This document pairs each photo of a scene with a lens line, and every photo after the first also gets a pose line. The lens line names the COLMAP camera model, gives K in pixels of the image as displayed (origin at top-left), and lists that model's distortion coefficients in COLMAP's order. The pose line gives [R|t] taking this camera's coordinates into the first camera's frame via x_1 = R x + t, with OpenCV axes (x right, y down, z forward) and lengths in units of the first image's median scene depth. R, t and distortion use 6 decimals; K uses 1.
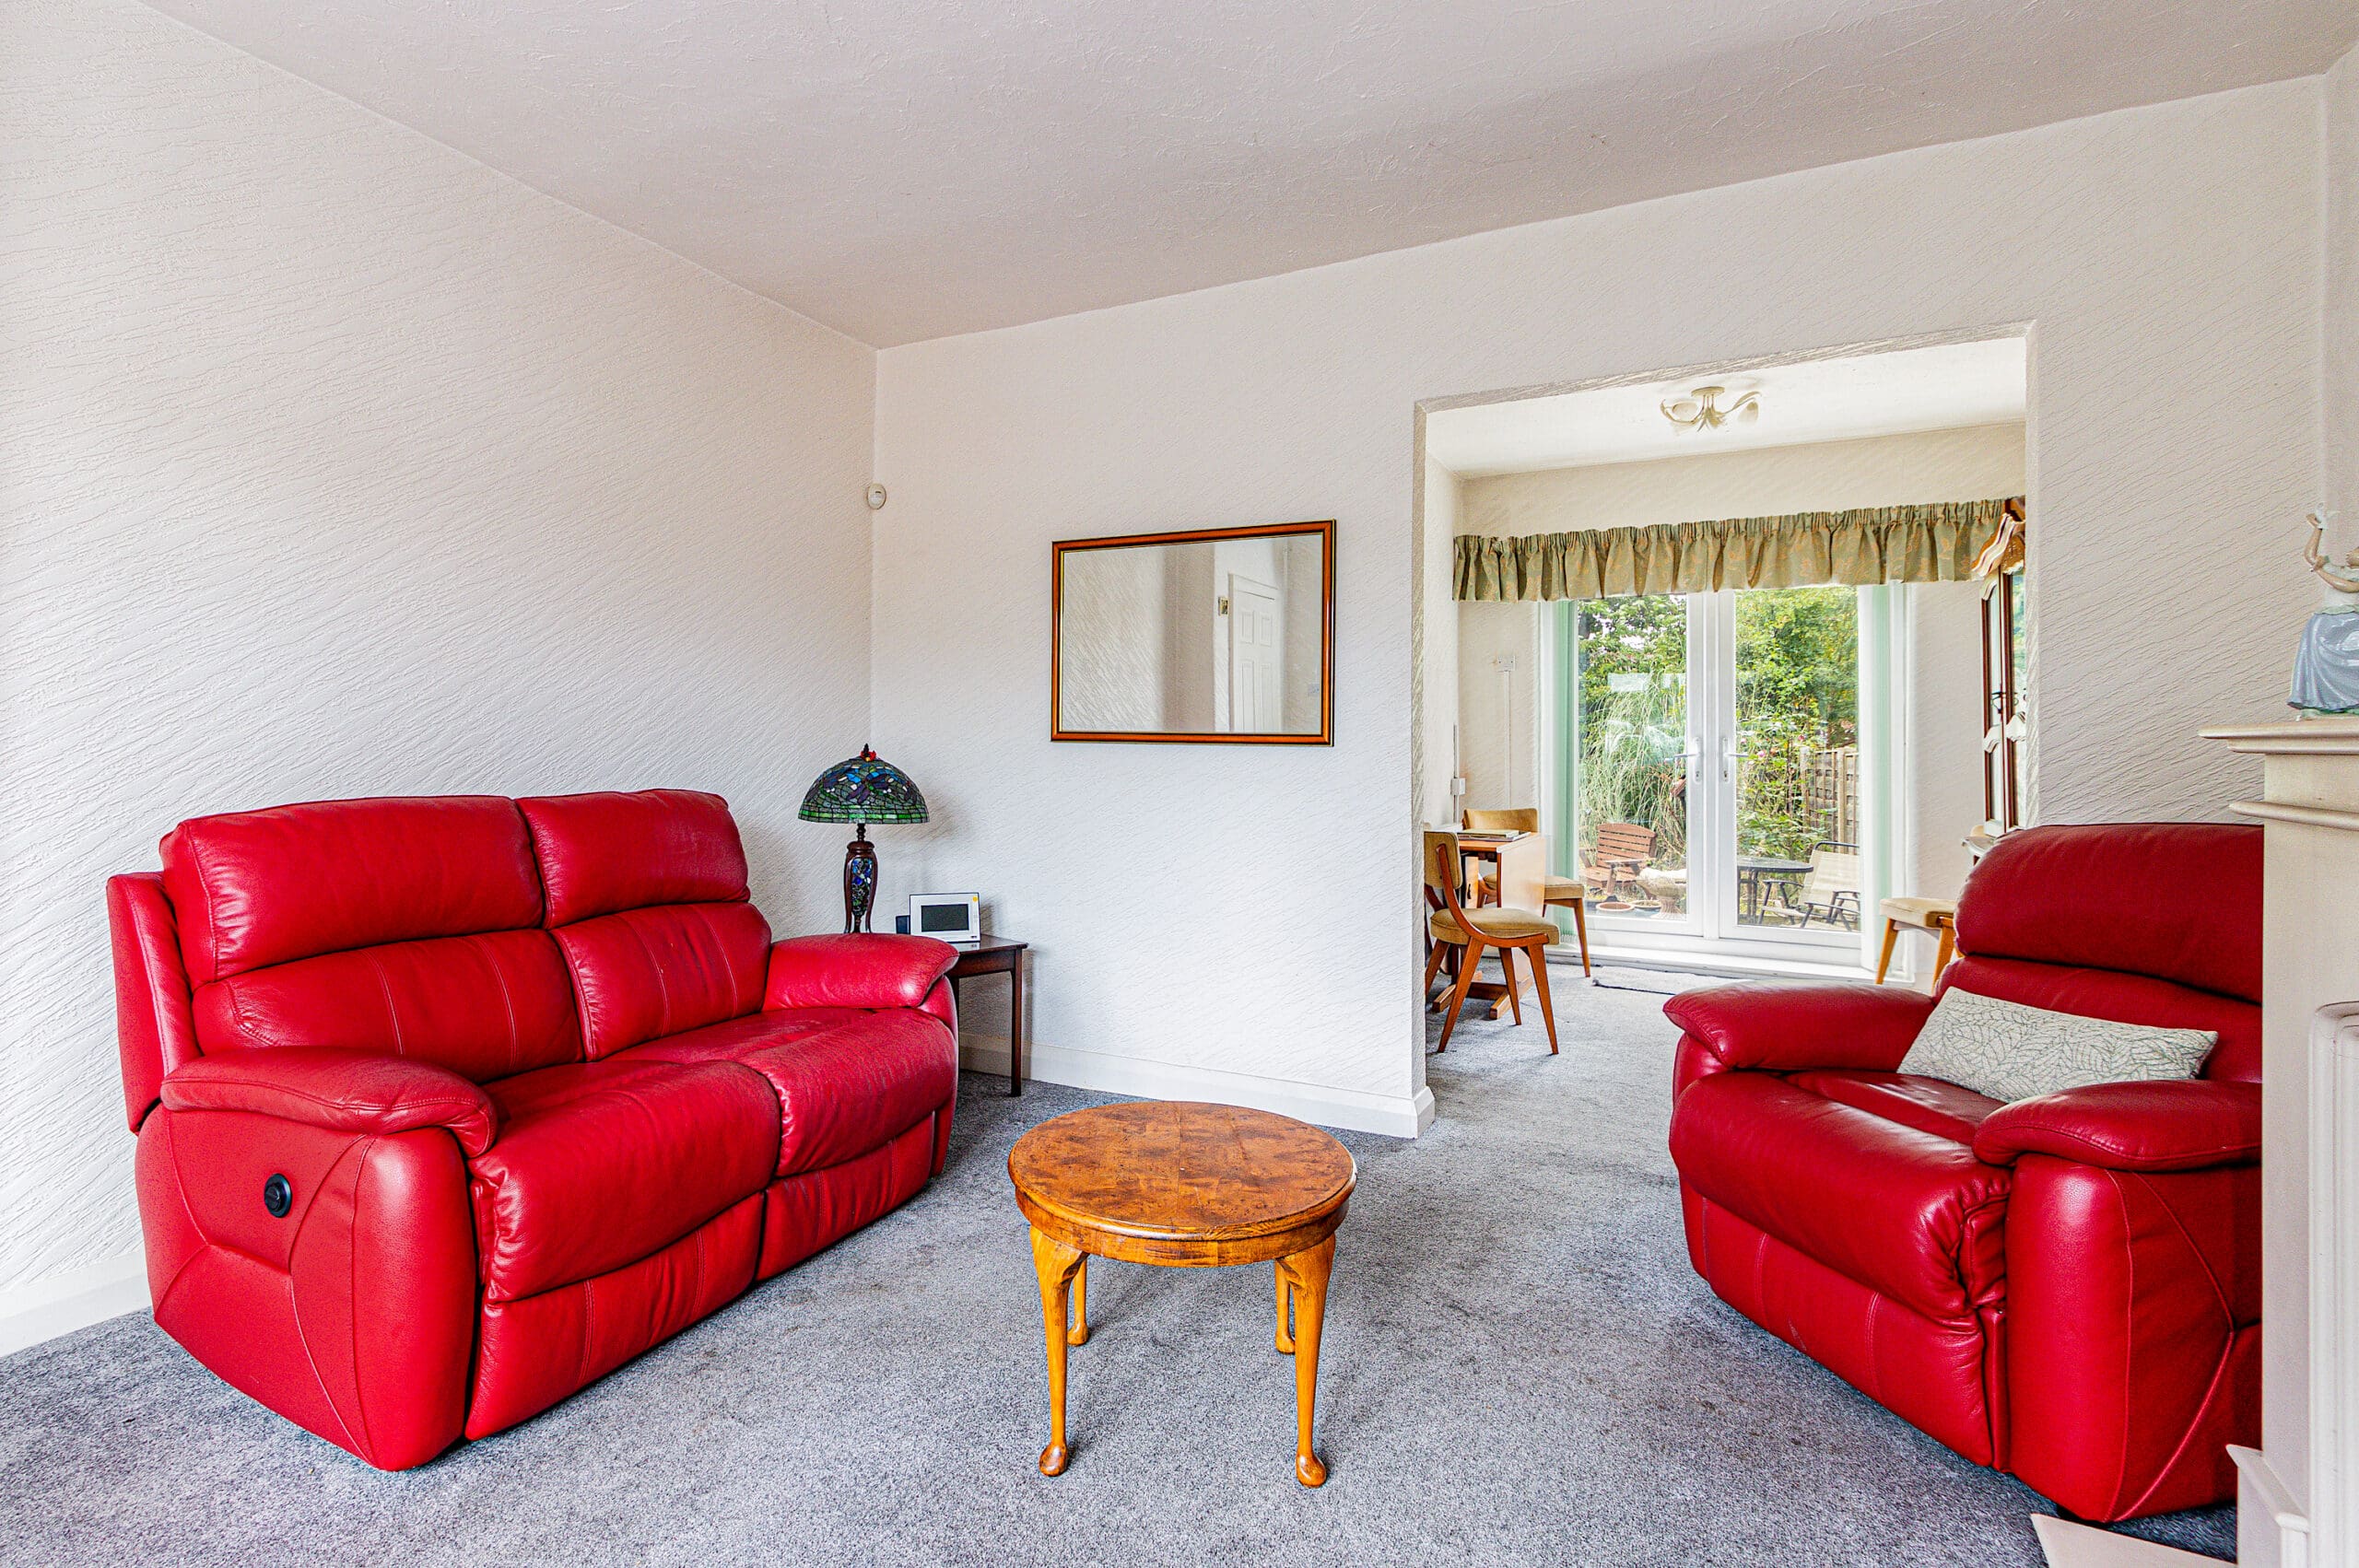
lens RADIAL K [[1172.1, 0, 1139.2], [0, 1172.1, 722.5], [0, 0, 1]] dist [0.025158, -0.000379]
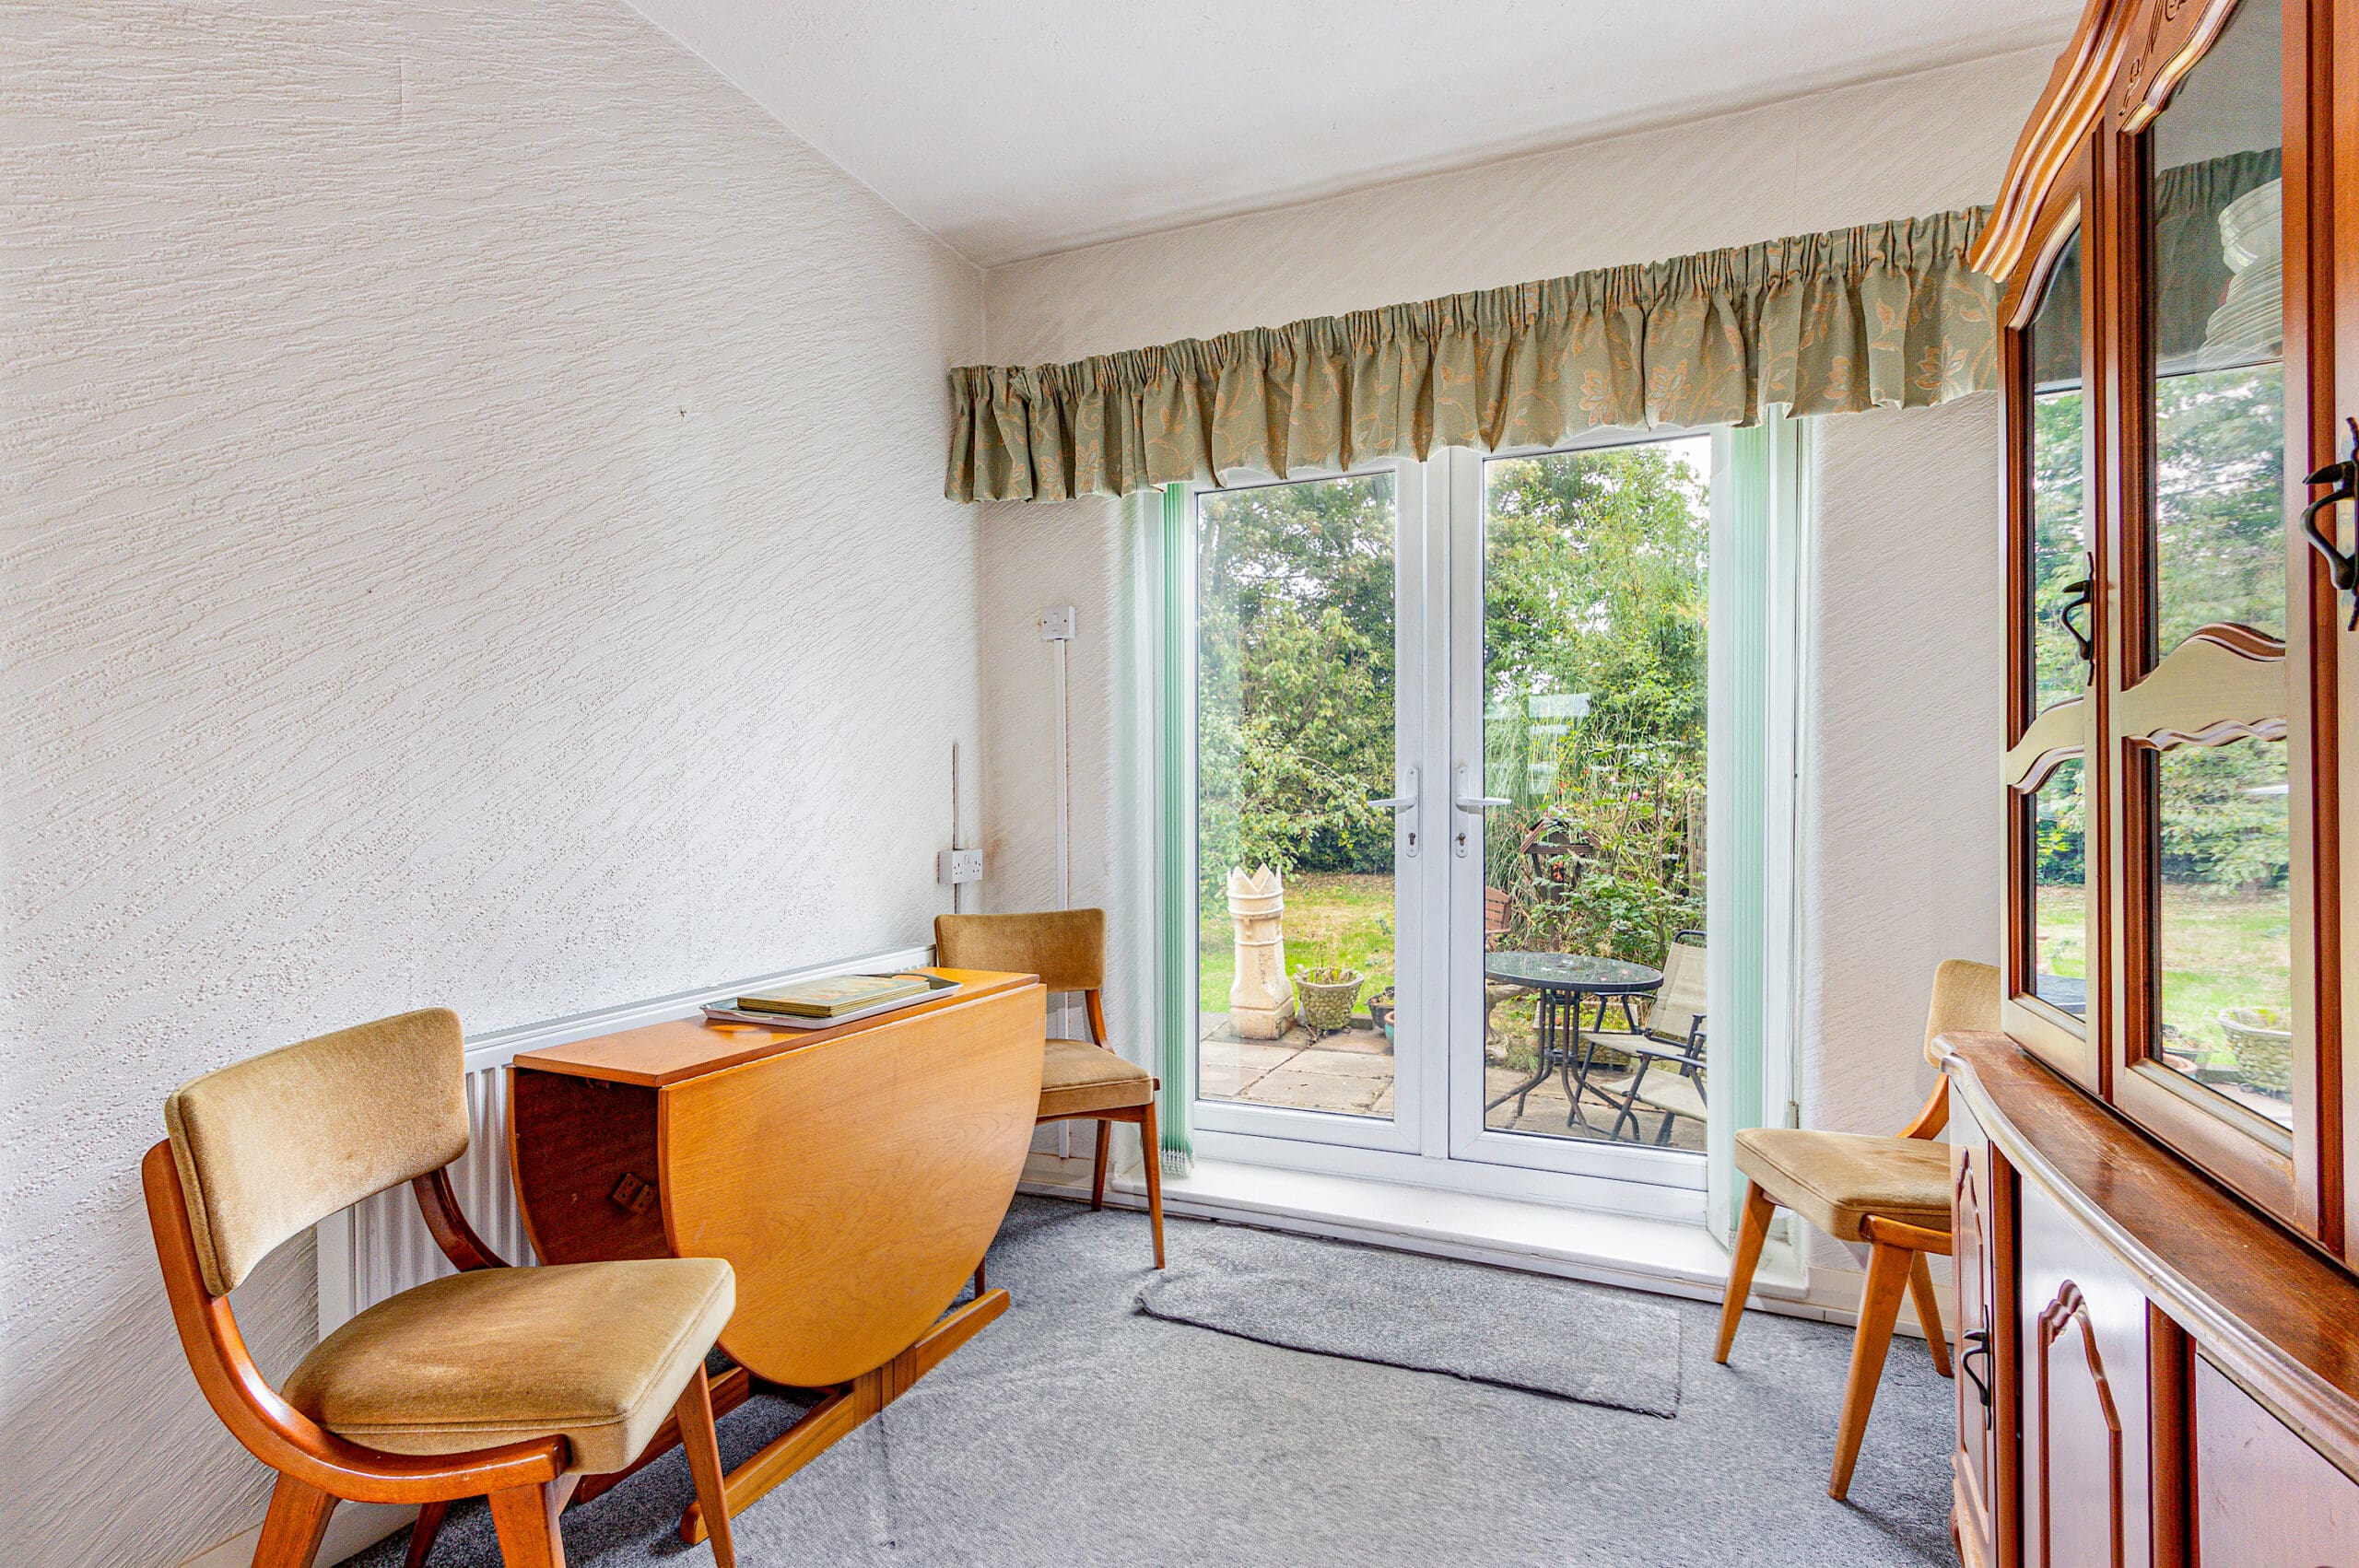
lens RADIAL K [[1103.8, 0, 1179.5], [0, 1103.8, 784.0], [0, 0, 1]] dist [0.002107, 0.000646]
pose [[0.998596, -0.002883, 0.052899, 0.388388], [0.002140, 0.999898, 0.014087, 0.014246], [-0.052935, -0.013954, 0.998500, 0.590576]]
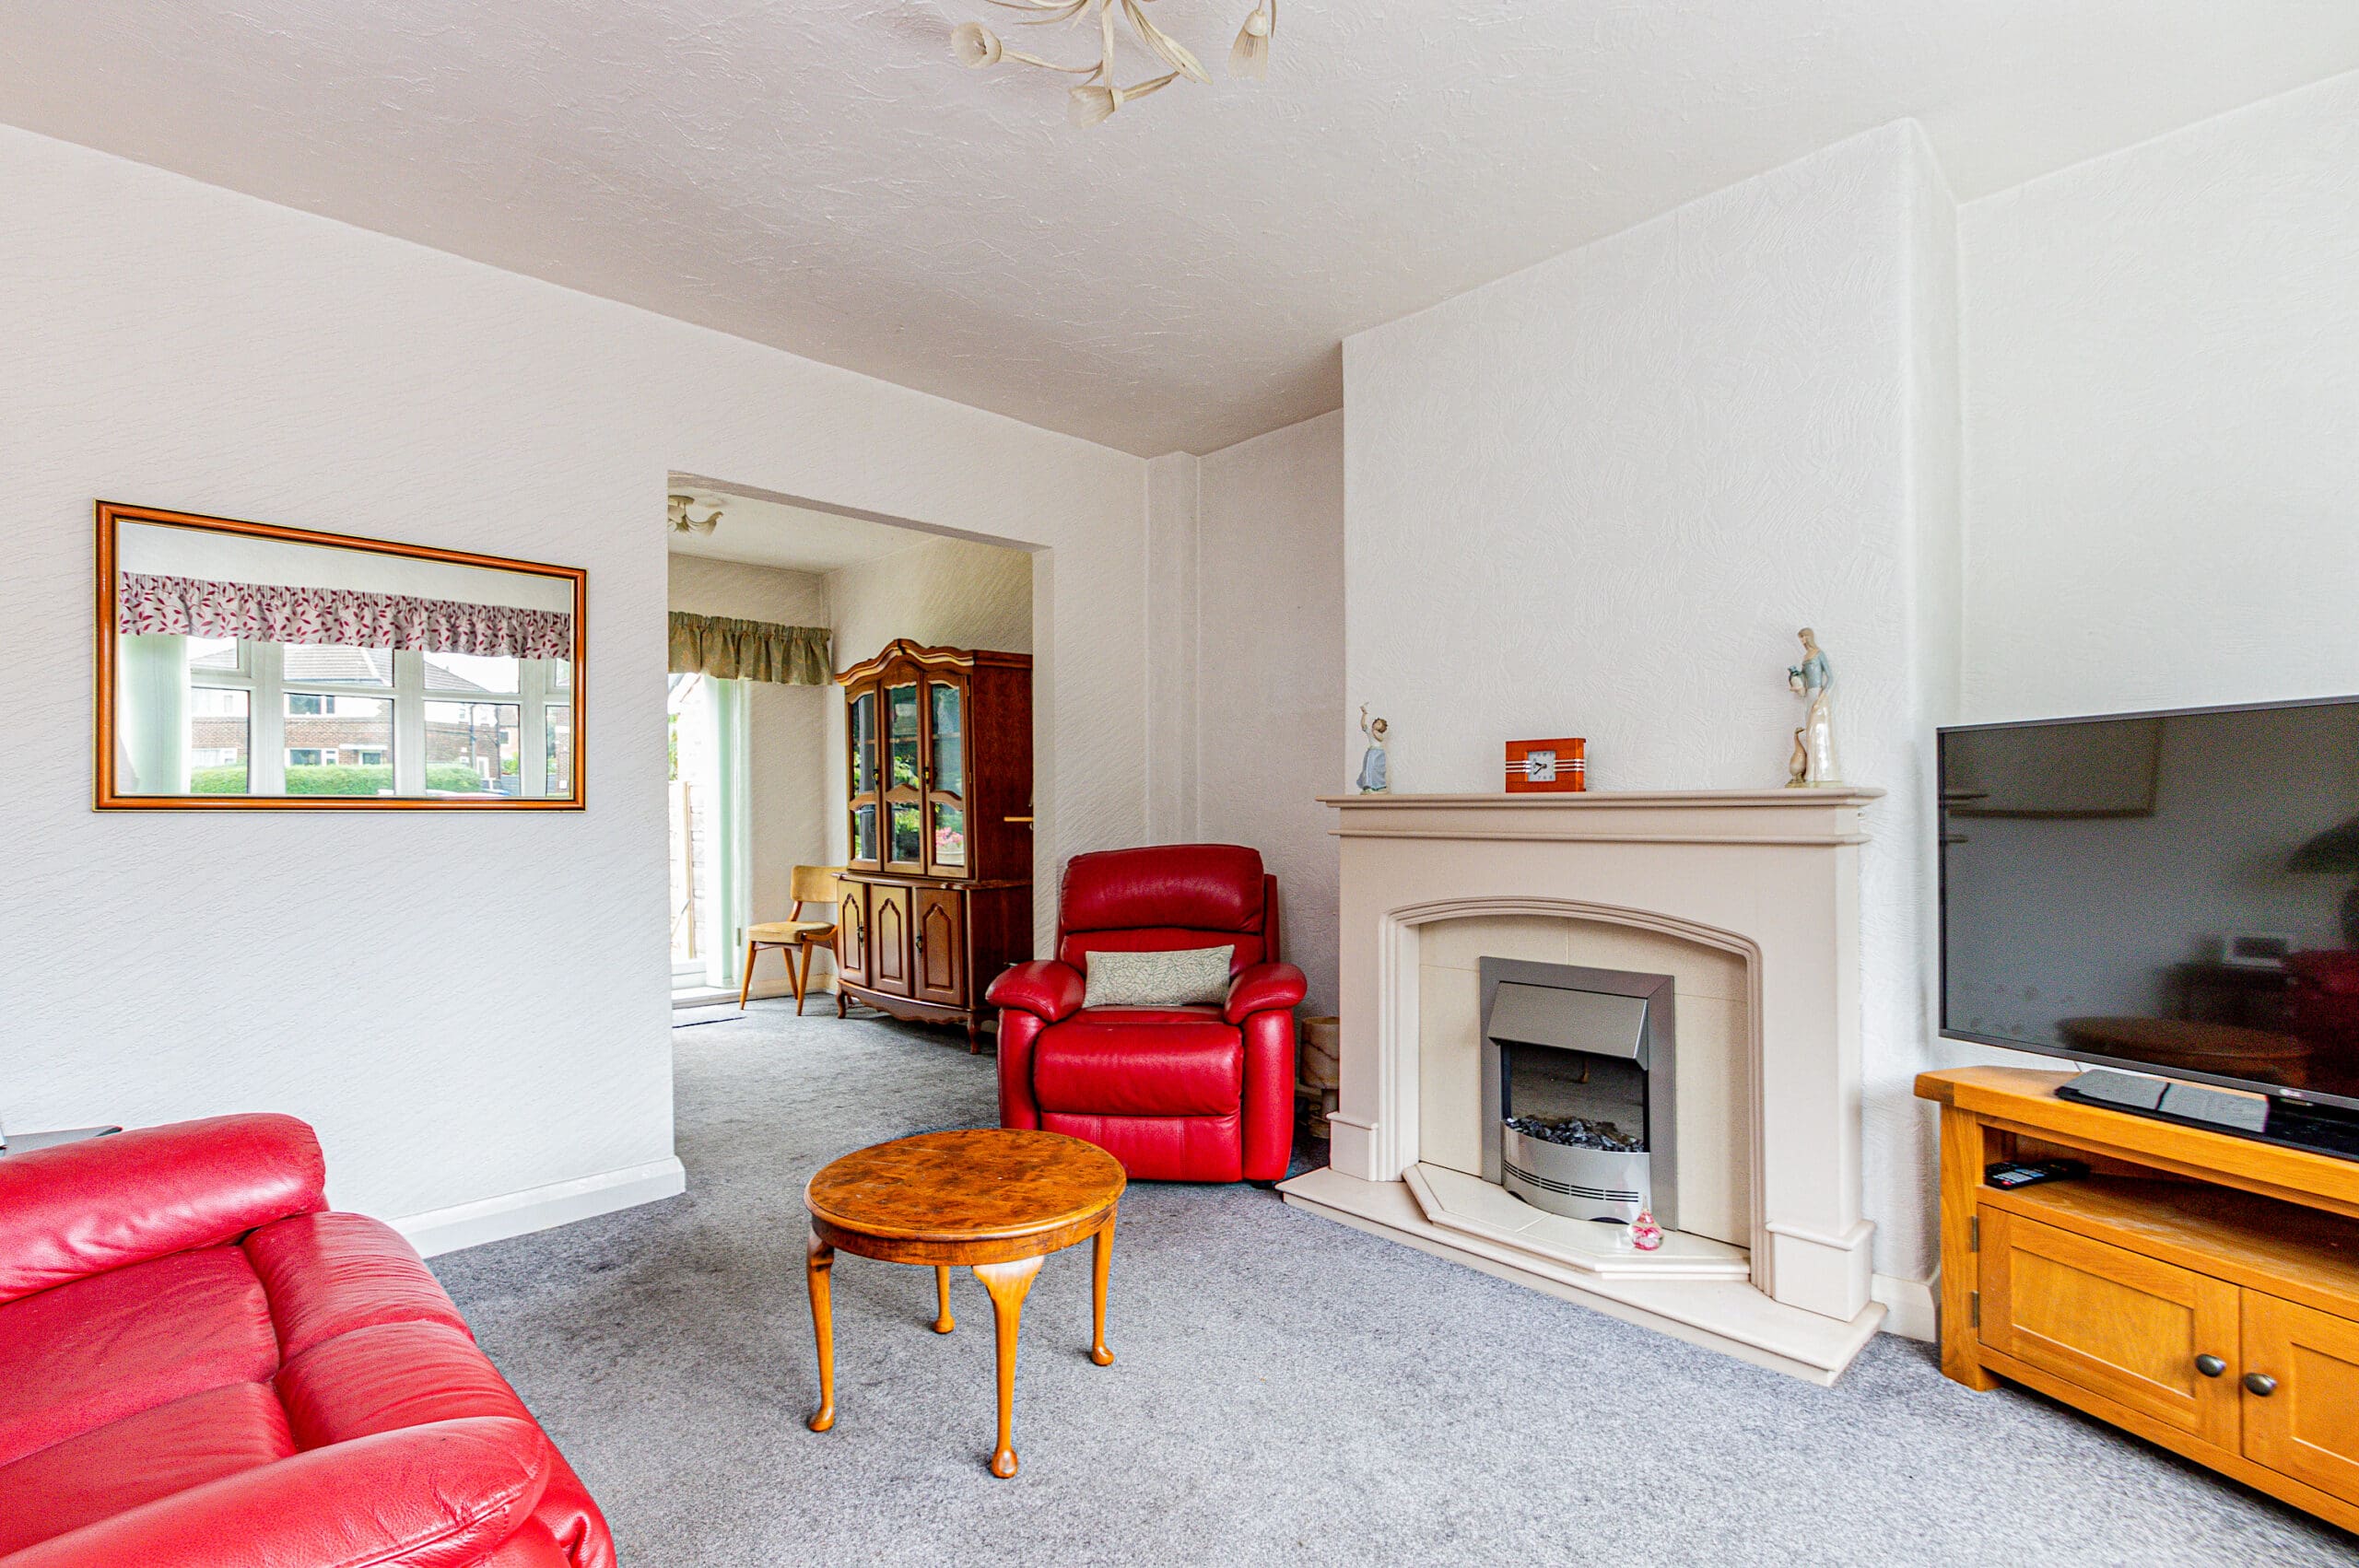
lens RADIAL K [[1096.6, 0, 1168.0], [0, 1096.6, 801.3], [0, 0, 1]] dist [-0.000525, -0.000480]
pose [[0.323404, -0.003526, 0.946254, -0.331568], [-0.009718, 0.999928, 0.007047, 0.000668], [-0.946211, -0.011475, 0.323346, 0.182716]]
